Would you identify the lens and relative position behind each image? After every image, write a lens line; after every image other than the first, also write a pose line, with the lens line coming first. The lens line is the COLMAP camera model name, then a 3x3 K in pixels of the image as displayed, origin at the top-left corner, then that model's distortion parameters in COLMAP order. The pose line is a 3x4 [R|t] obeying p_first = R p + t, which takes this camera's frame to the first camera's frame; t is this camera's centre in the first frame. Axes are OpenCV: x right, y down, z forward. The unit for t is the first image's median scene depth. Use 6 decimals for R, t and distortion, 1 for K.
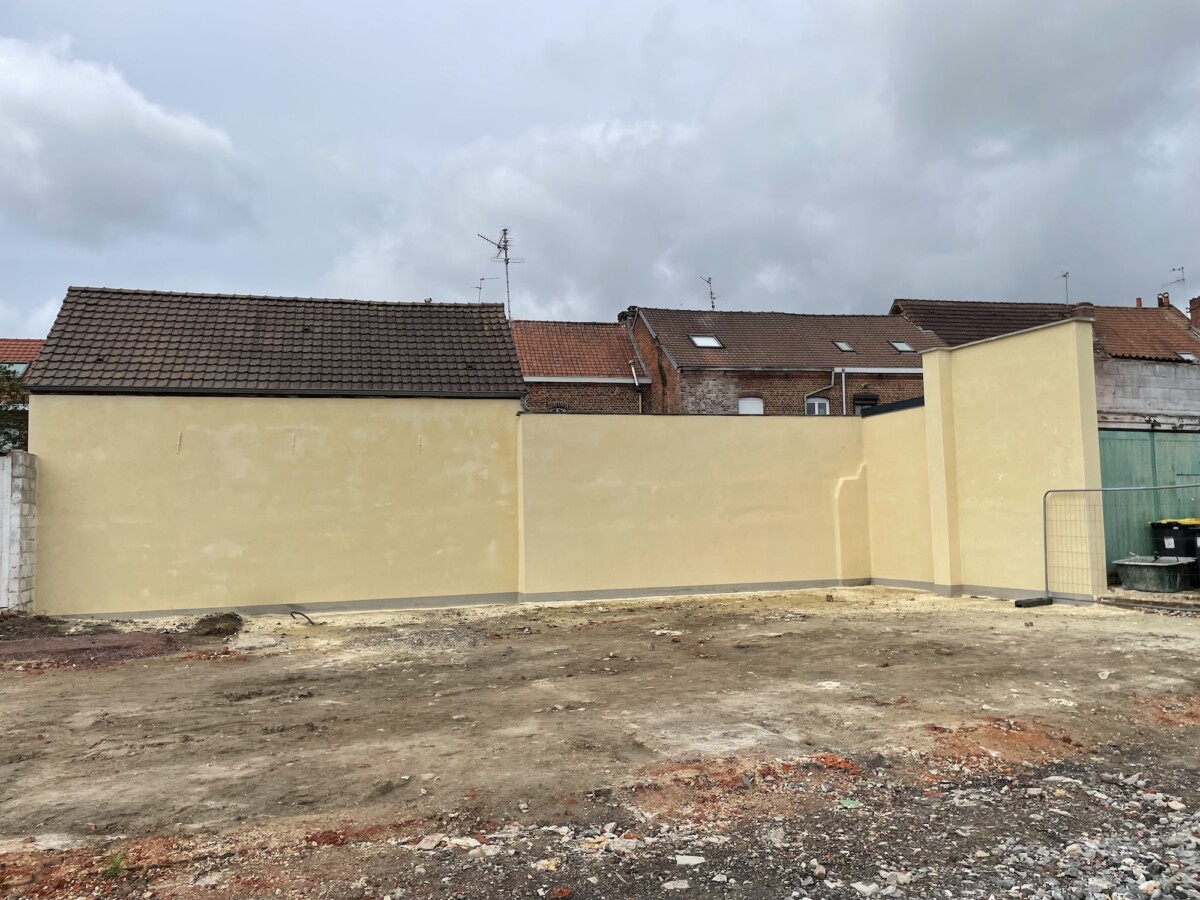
lens RADIAL K [[897.1, 0, 604.2], [0, 897.1, 444.6], [0, 0, 1]] dist [0.085802, -0.103208]
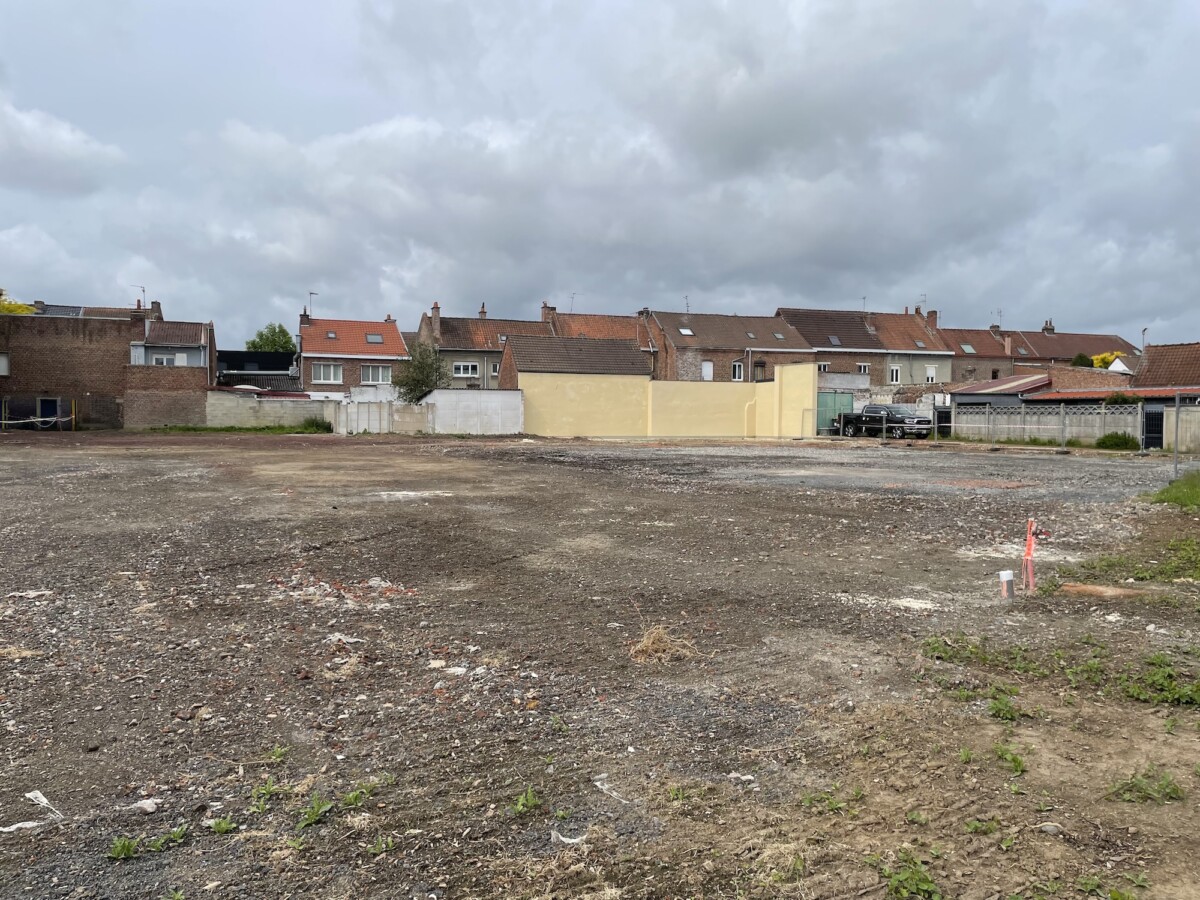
lens RADIAL K [[897.1, 0, 602.0], [0, 897.1, 448.1], [0, 0, 1]] dist [0.085802, -0.103208]
pose [[0.994139, 0.026811, 0.104731, -0.582141], [-0.037950, 0.993657, 0.105857, -0.123264], [-0.101228, -0.109211, 0.988851, -2.119932]]
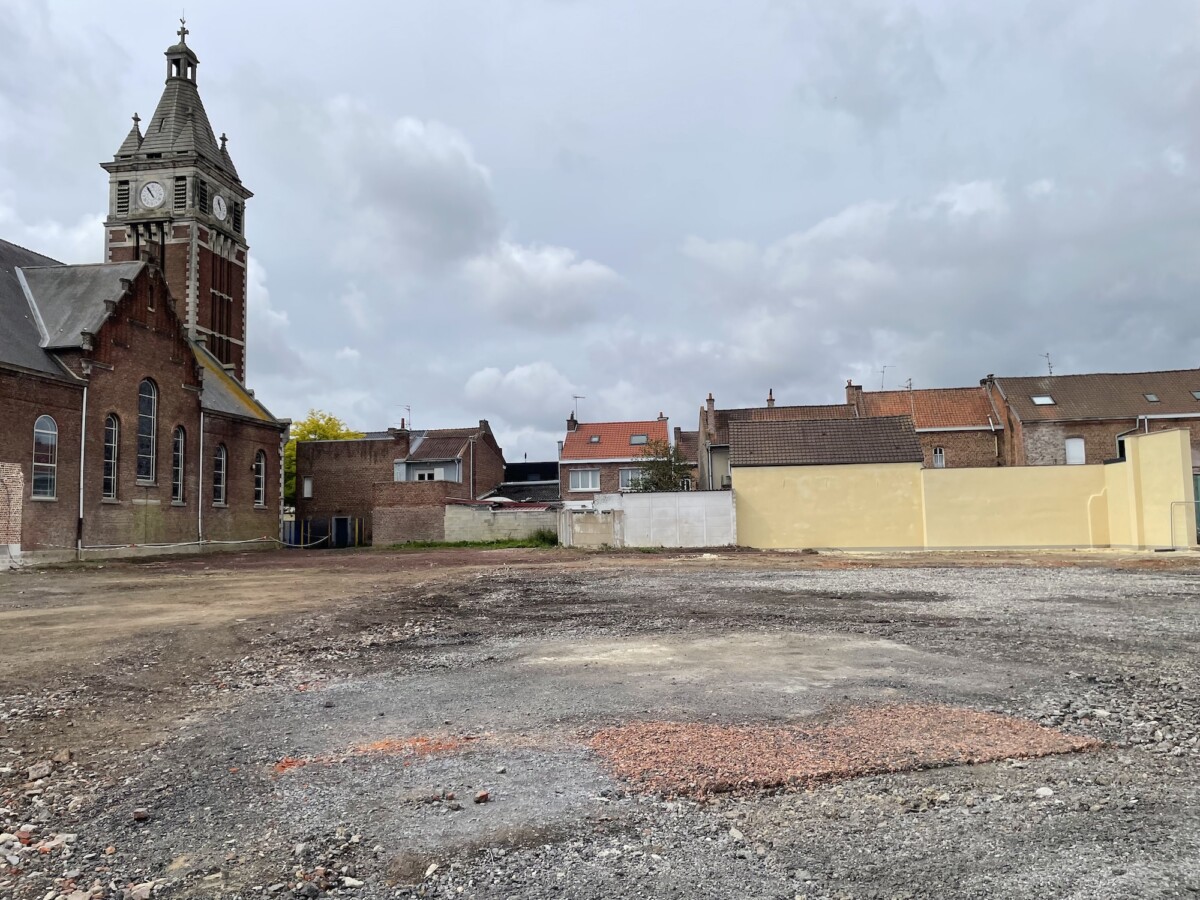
lens RADIAL K [[897.1, 0, 601.1], [0, 897.1, 445.2], [0, 0, 1]] dist [0.085802, -0.103208]
pose [[0.918130, -0.029021, -0.395215, 0.069020], [0.028199, 0.999571, -0.007891, -0.097965], [0.395275, -0.003900, 0.918555, -1.432041]]
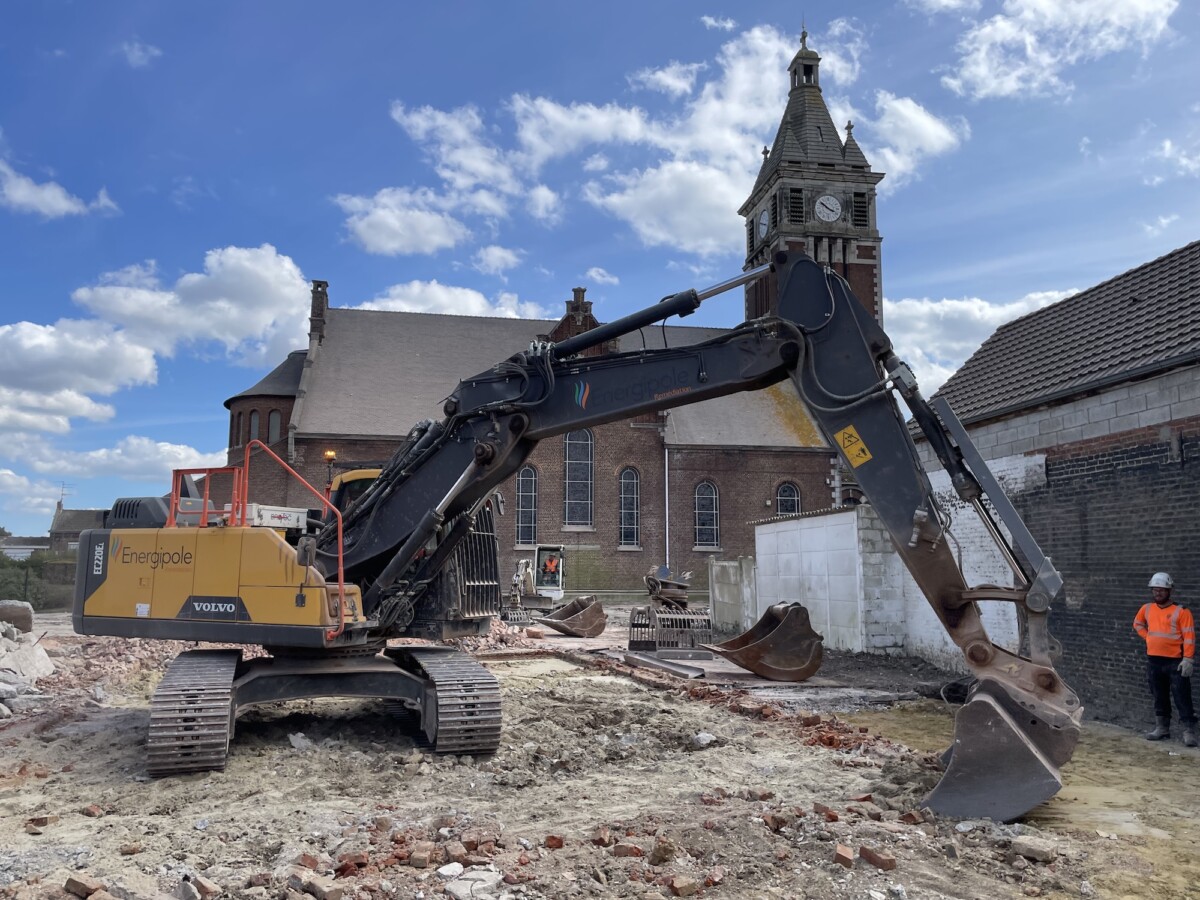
lens RADIAL K [[897.1, 0, 592.1], [0, 897.1, 454.5], [0, 0, 1]] dist [0.085802, -0.103208]
pose [[-0.095721, -0.108718, -0.989453, 0.388606], [0.079893, 0.989972, -0.116504, 0.039386], [0.992197, -0.090202, -0.086075, 0.649209]]
